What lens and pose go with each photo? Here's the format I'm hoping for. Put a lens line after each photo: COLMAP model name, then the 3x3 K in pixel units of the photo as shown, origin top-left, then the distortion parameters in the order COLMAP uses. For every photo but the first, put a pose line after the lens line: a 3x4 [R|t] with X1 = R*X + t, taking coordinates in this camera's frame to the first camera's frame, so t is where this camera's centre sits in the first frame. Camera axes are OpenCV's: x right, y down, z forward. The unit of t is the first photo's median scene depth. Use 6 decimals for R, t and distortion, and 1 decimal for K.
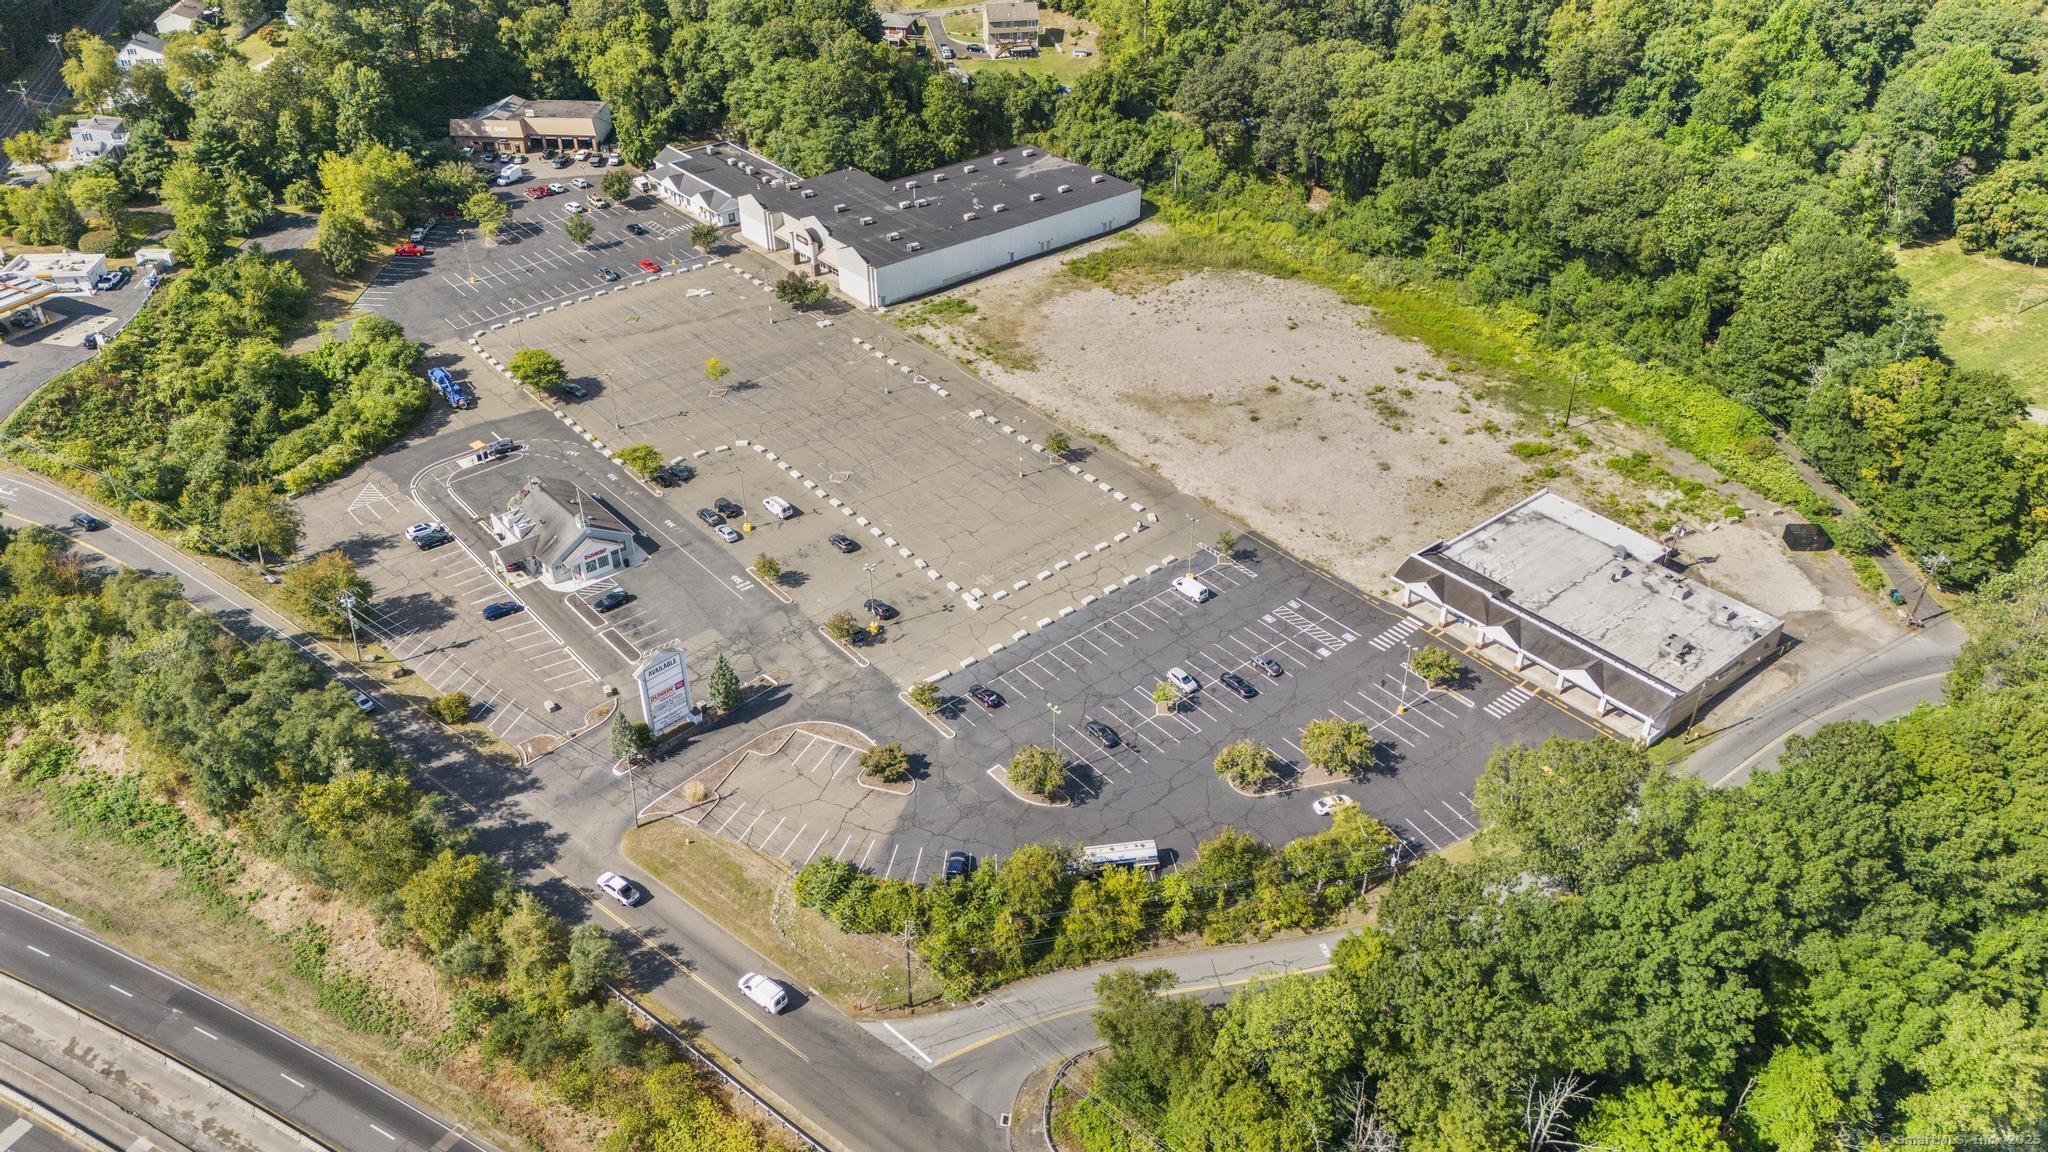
lens RADIAL K [[1495.5, 0, 1027.4], [0, 1495.5, 576.6], [0, 0, 1]] dist [0.074691, -0.070659]
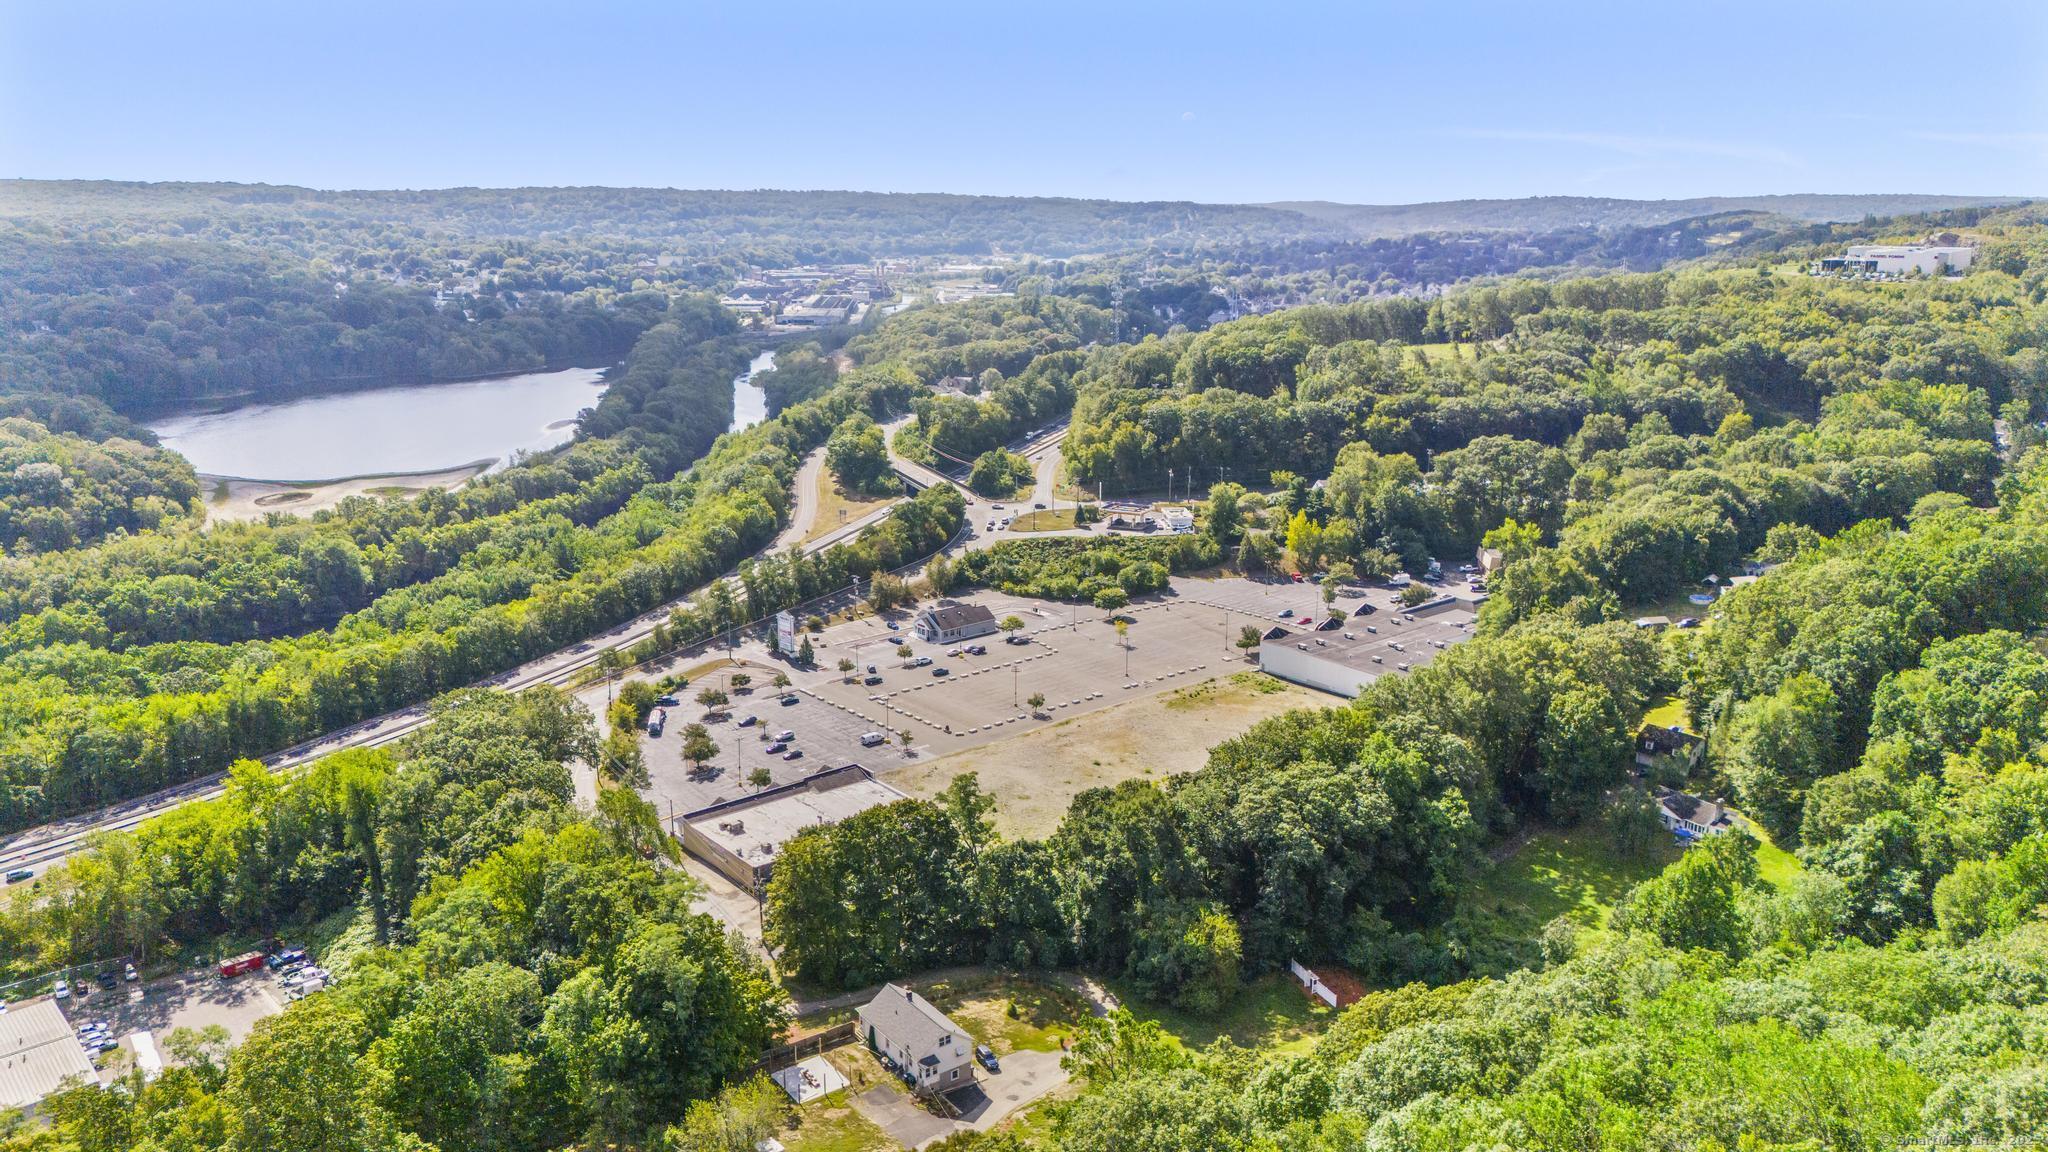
lens RADIAL K [[1495.5, 0, 1034.3], [0, 1495.5, 591.8], [0, 0, 1]] dist [0.074691, -0.070659]
pose [[0.003471, 0.255132, -0.966900, 1.185777], [-0.562743, 0.799771, 0.209013, -0.402773], [0.826625, 0.543391, 0.146350, 0.595791]]
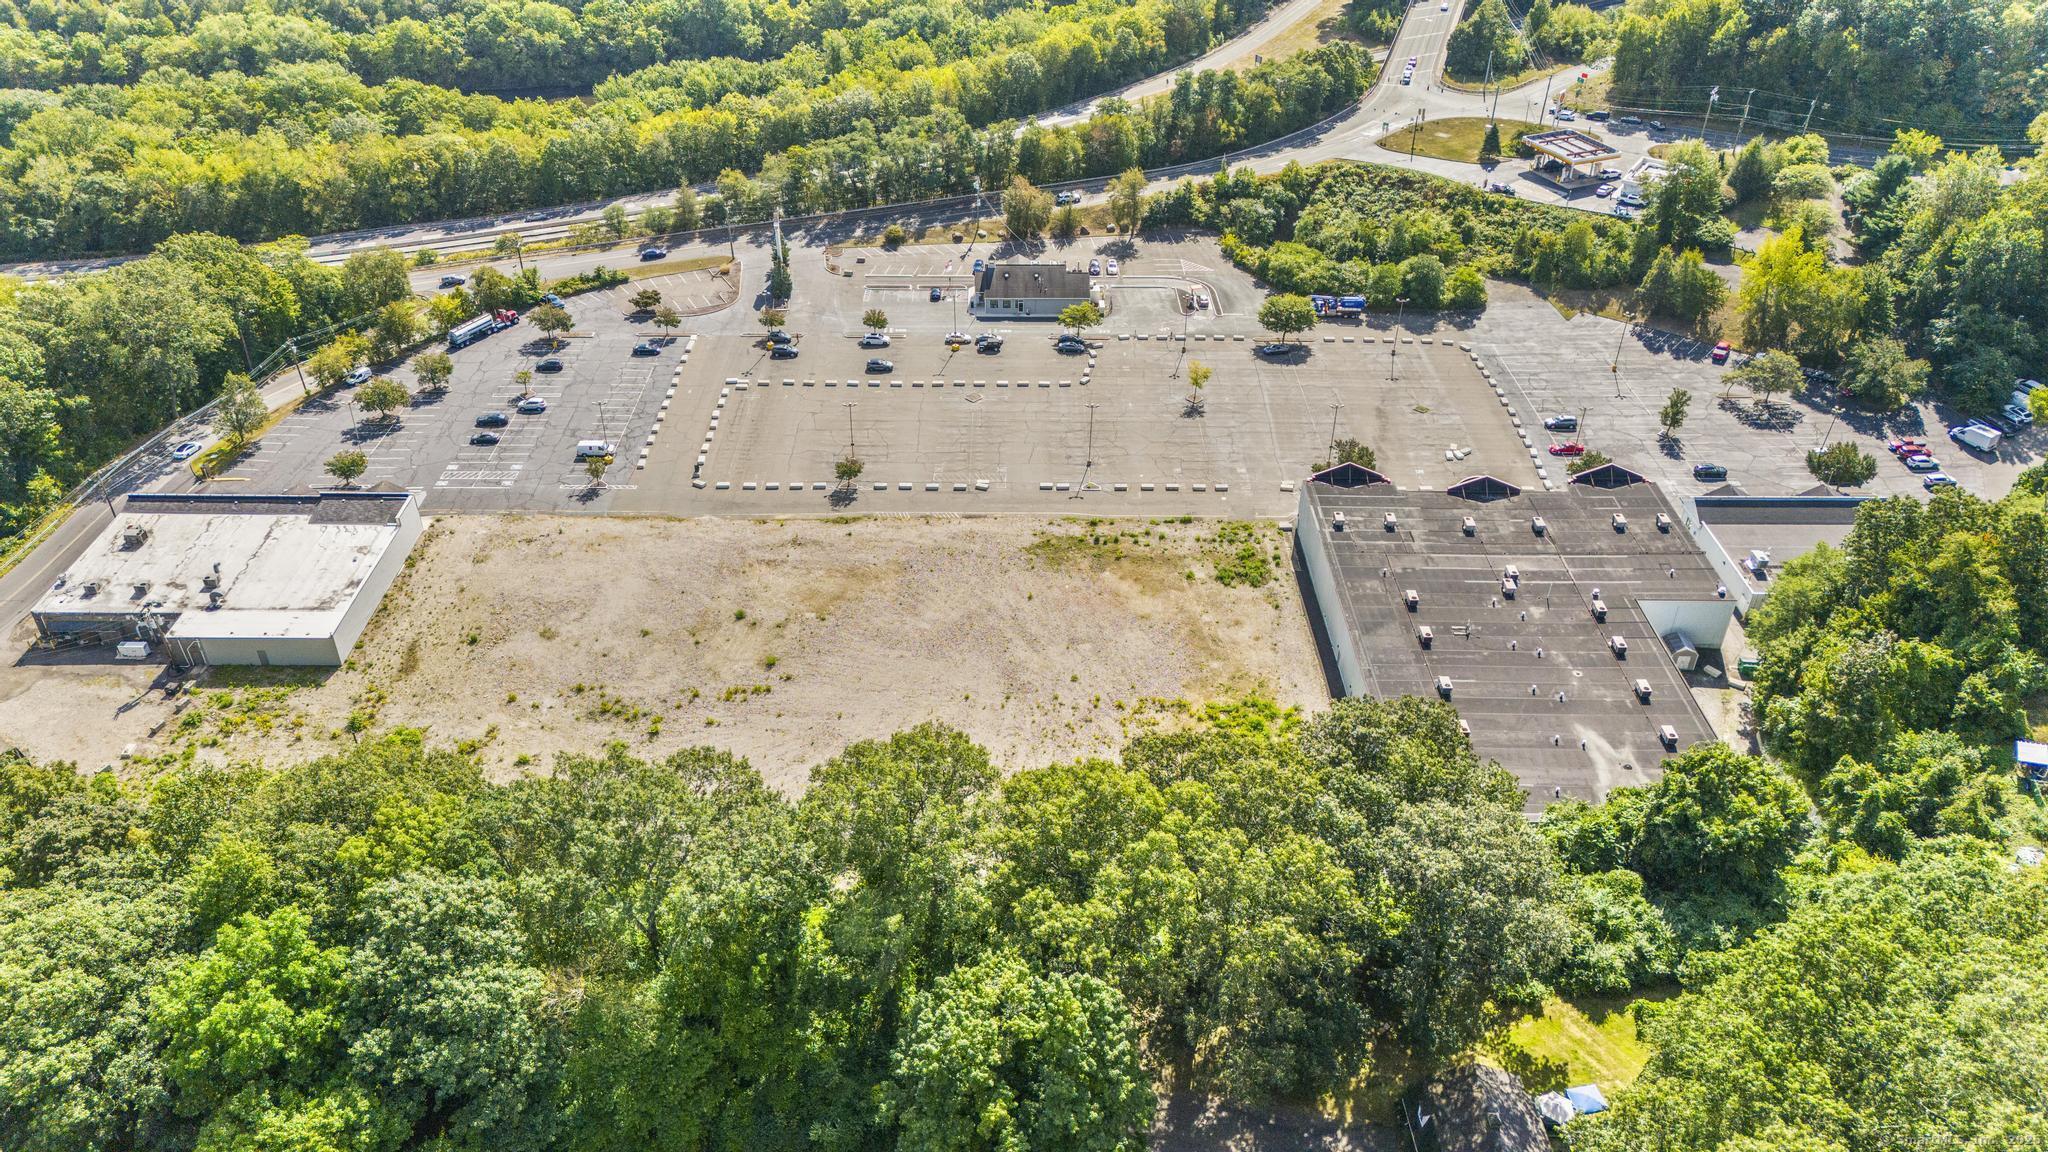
lens RADIAL K [[1495.5, 0, 1024.3], [0, 1495.5, 581.2], [0, 0, 1]] dist [0.074691, -0.070659]
pose [[-0.636878, 0.433772, -0.637360, 0.480418], [-0.440056, 0.474275, 0.762505, -0.680579], [0.633037, 0.766097, -0.111171, 1.015822]]
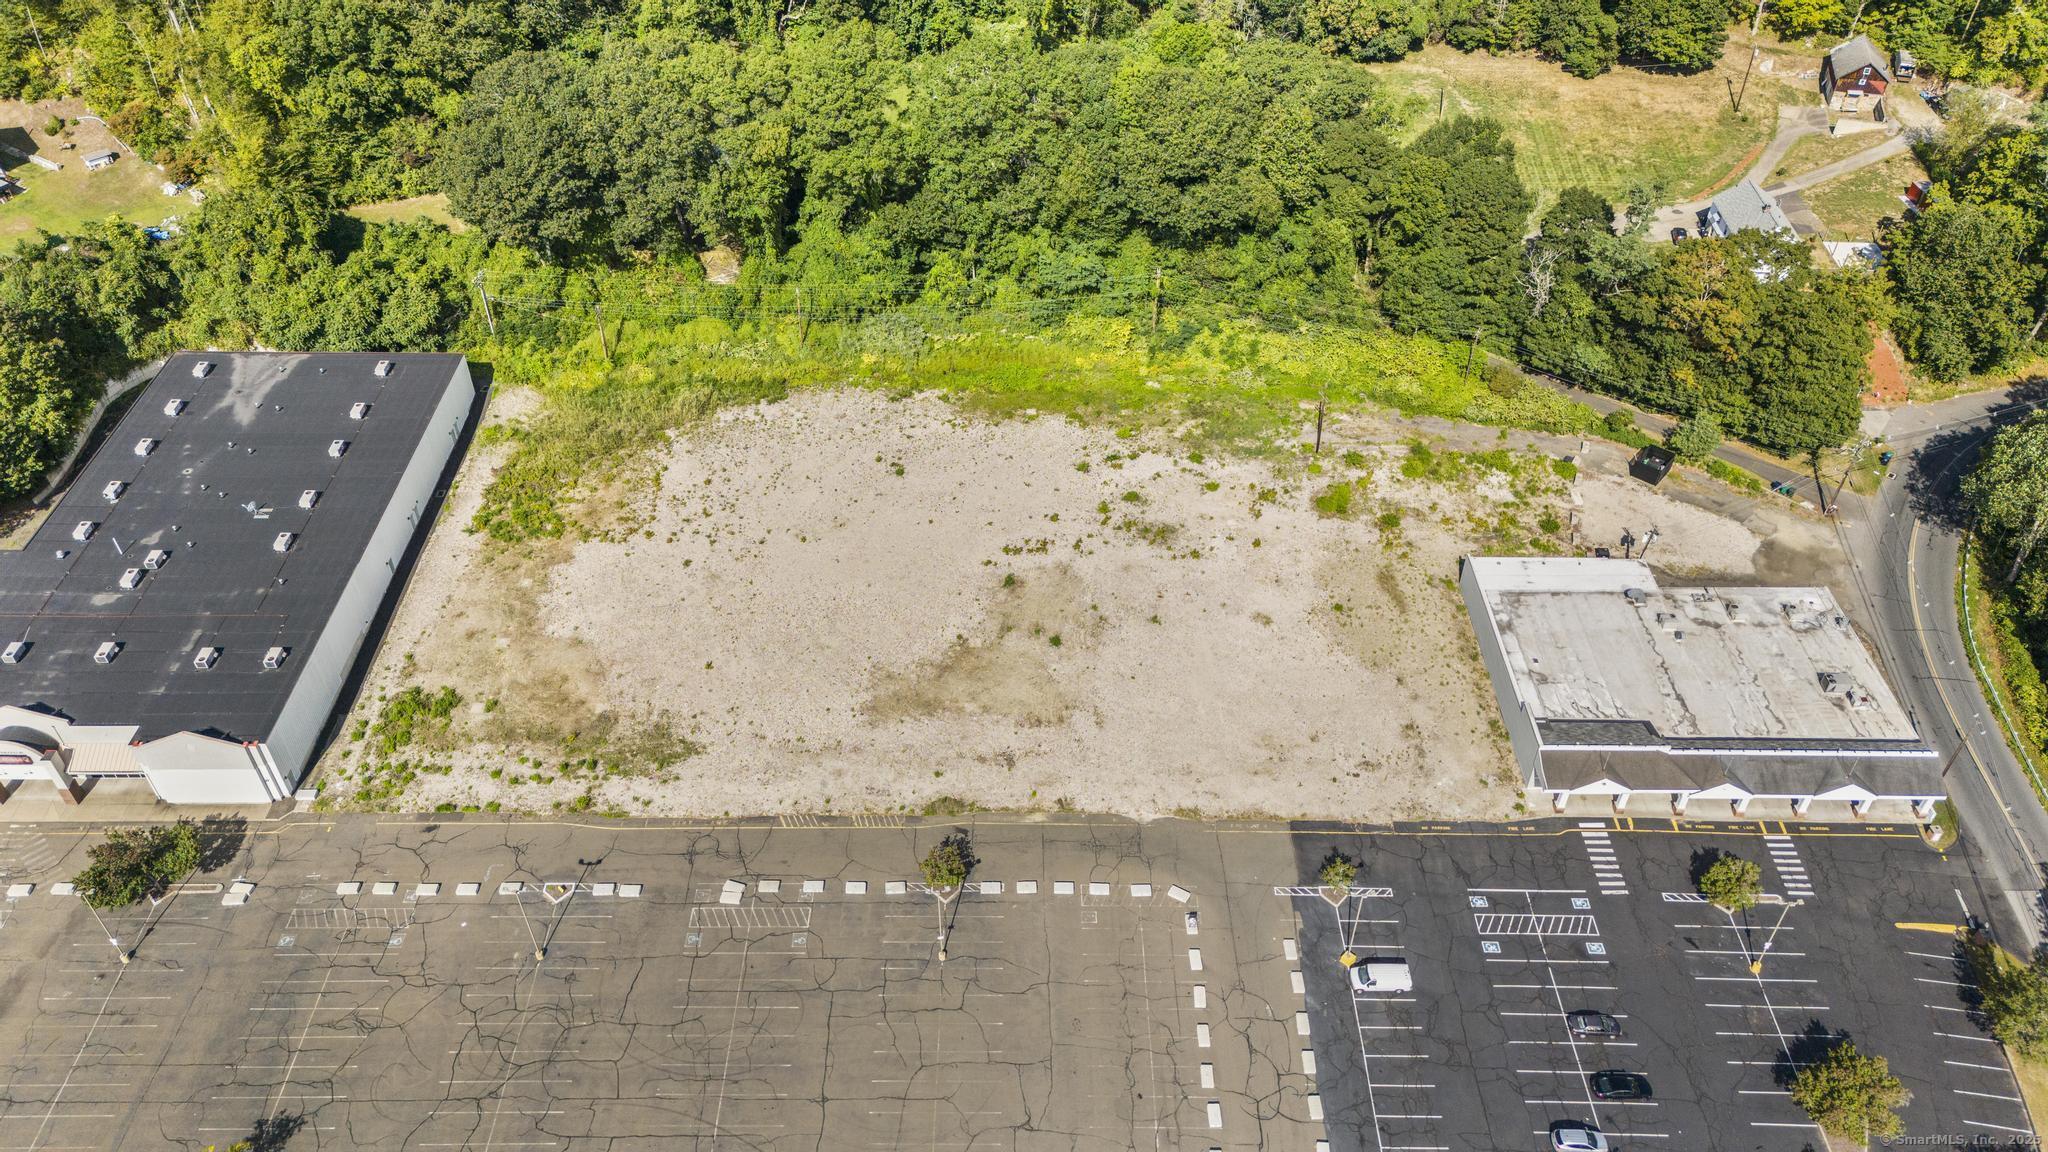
lens RADIAL K [[1495.5, 0, 1024.0], [0, 1495.5, 578.1], [0, 0, 1]] dist [0.074691, -0.070659]
pose [[0.639583, -0.506694, 0.578096, -0.202819], [0.426992, 0.859506, 0.280940, -0.283385], [-0.639227, 0.067158, 0.766080, 0.425020]]
